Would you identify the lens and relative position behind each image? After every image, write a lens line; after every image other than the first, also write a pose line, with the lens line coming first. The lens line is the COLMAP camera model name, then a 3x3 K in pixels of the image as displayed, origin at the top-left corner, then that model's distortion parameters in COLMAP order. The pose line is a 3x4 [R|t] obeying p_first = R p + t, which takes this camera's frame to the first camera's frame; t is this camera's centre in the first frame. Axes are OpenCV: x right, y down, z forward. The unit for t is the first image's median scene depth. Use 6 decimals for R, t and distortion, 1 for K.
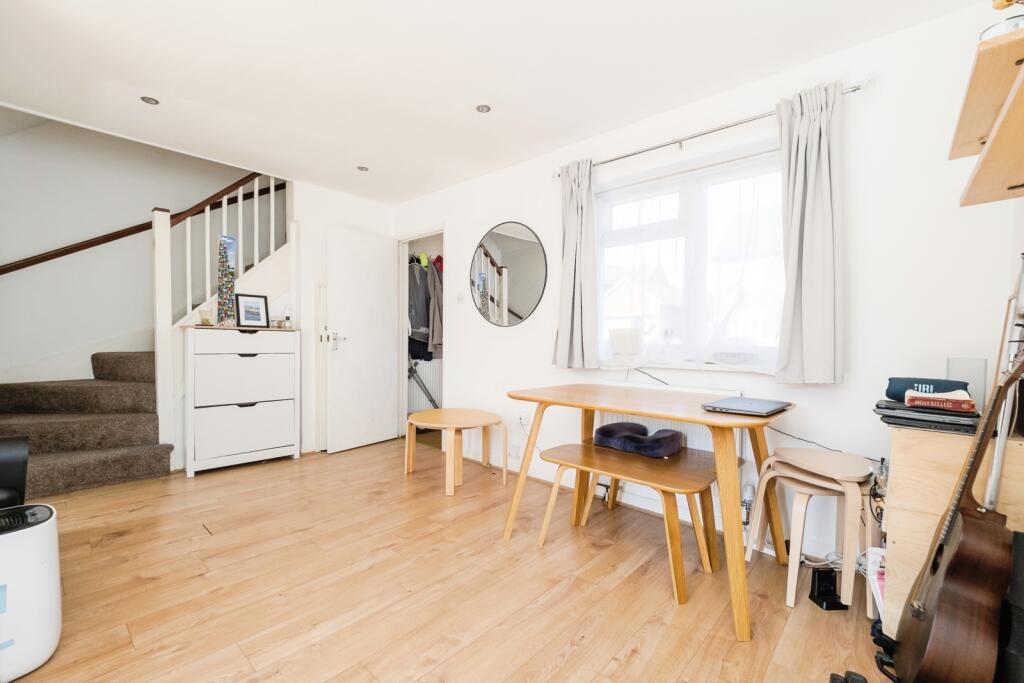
lens RADIAL K [[425.0, 0, 512.0], [0, 425.0, 341.5], [0, 0, 1]] dist [-0.000743, 0.006858]
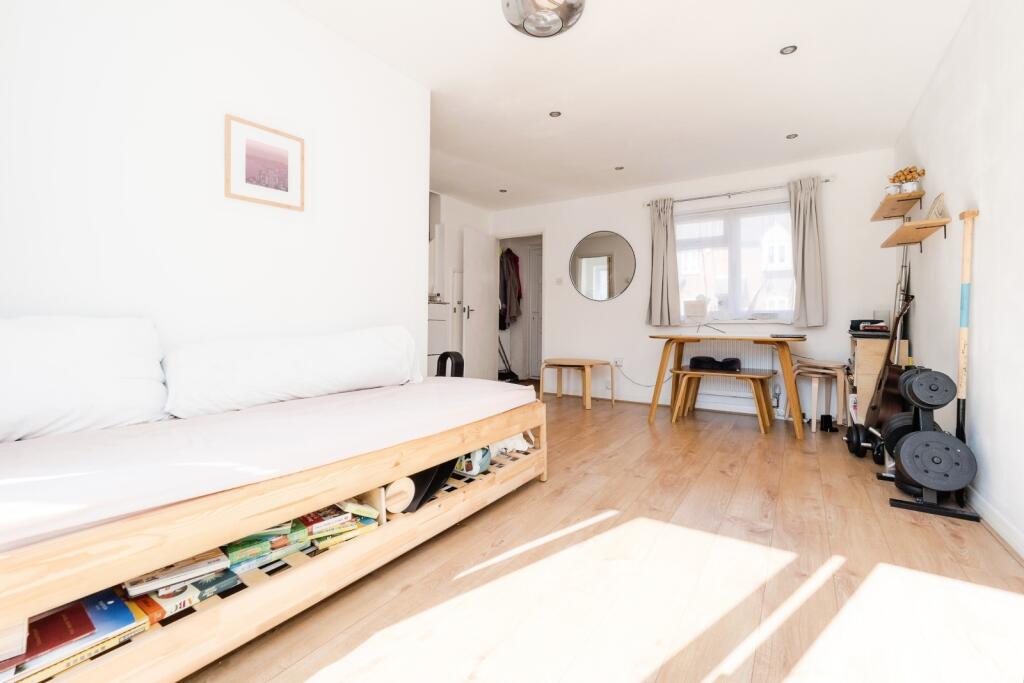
lens RADIAL K [[431.0, 0, 511.4], [0, 431.0, 303.4], [0, 0, 1]] dist [-0.000429, -0.000179]
pose [[0.989131, 0.004151, 0.146975, -0.838219], [0.004224, 0.998386, -0.056628, 0.087825], [-0.146973, 0.056634, 0.987518, -0.665219]]
